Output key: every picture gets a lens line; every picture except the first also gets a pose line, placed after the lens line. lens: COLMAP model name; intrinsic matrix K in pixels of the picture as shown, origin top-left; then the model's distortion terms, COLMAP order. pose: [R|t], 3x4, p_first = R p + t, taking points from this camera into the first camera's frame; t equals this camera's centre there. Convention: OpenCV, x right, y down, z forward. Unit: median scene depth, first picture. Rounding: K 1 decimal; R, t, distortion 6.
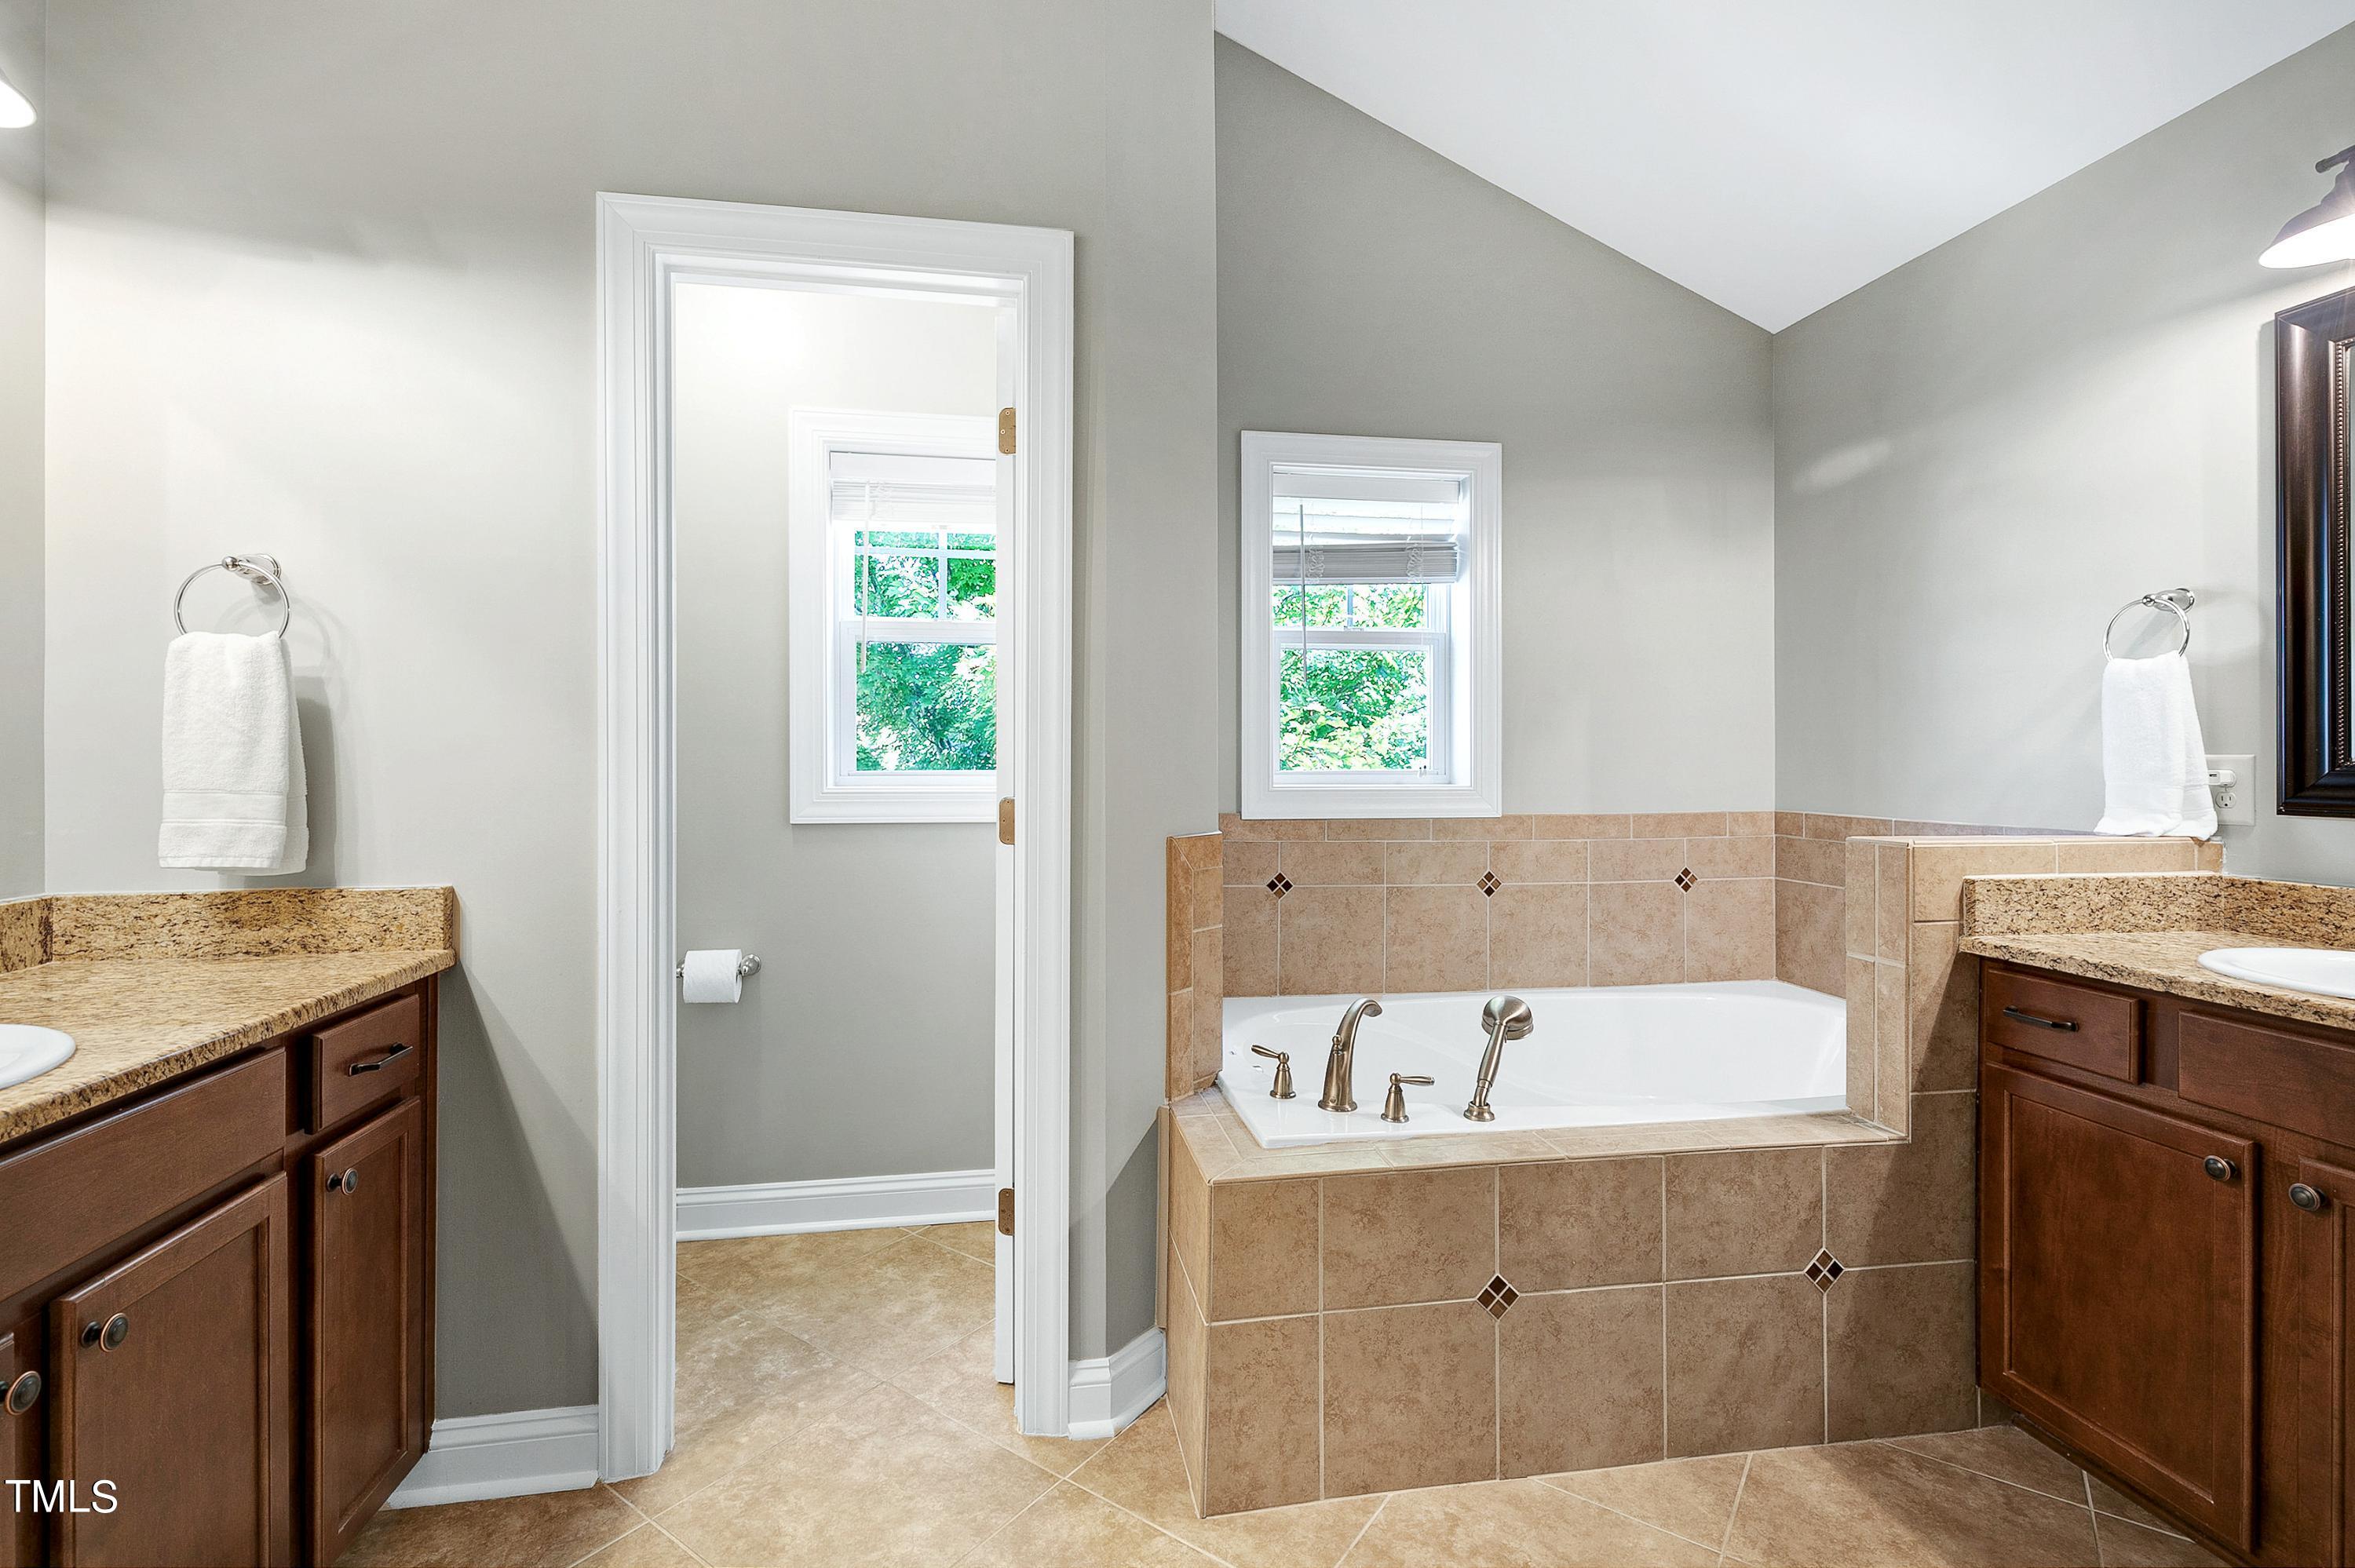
lens RADIAL K [[1073.8, 0, 1179.6], [0, 1073.8, 763.6], [0, 0, 1]] dist [0.009269, -0.000331]
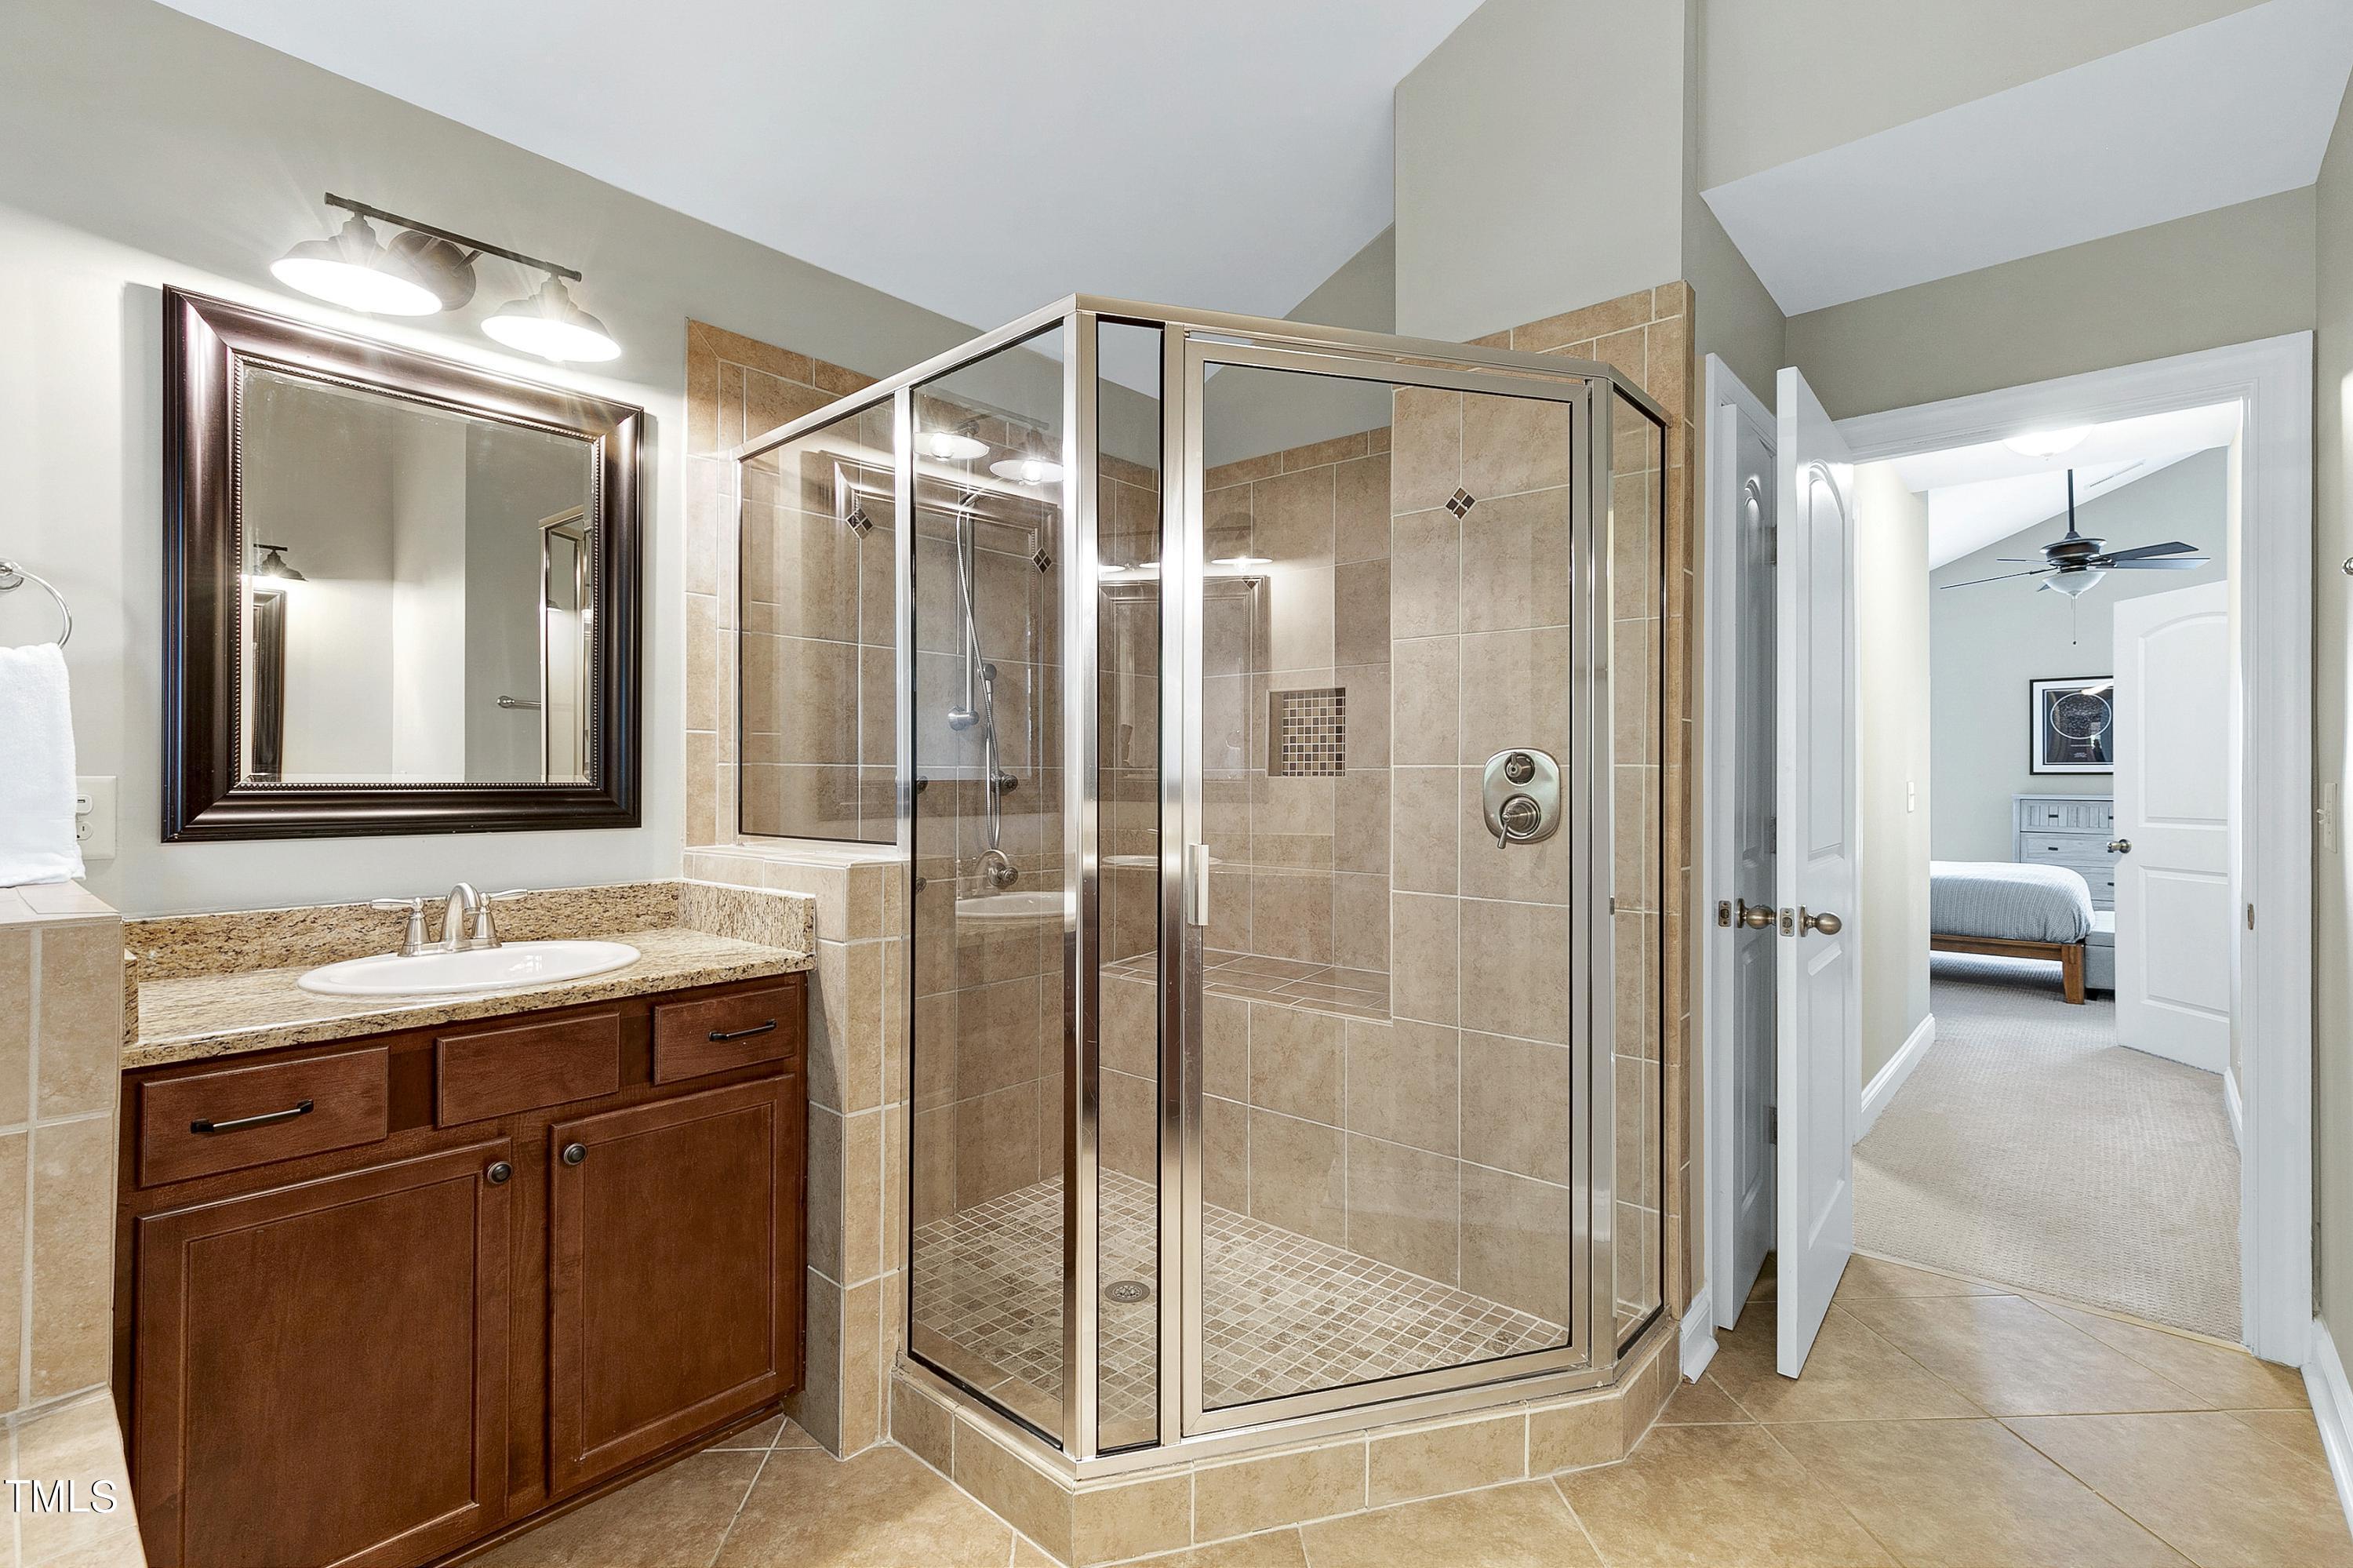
lens RADIAL K [[1073.1, 0, 1178.6], [0, 1073.1, 763.6], [0, 0, 1]] dist [0.009269, -0.000331]
pose [[-0.625772, 0.006770, 0.779977, -0.217612], [0.000894, 0.999968, -0.007962, -0.010524], [-0.780006, -0.004285, -0.625758, 0.934294]]
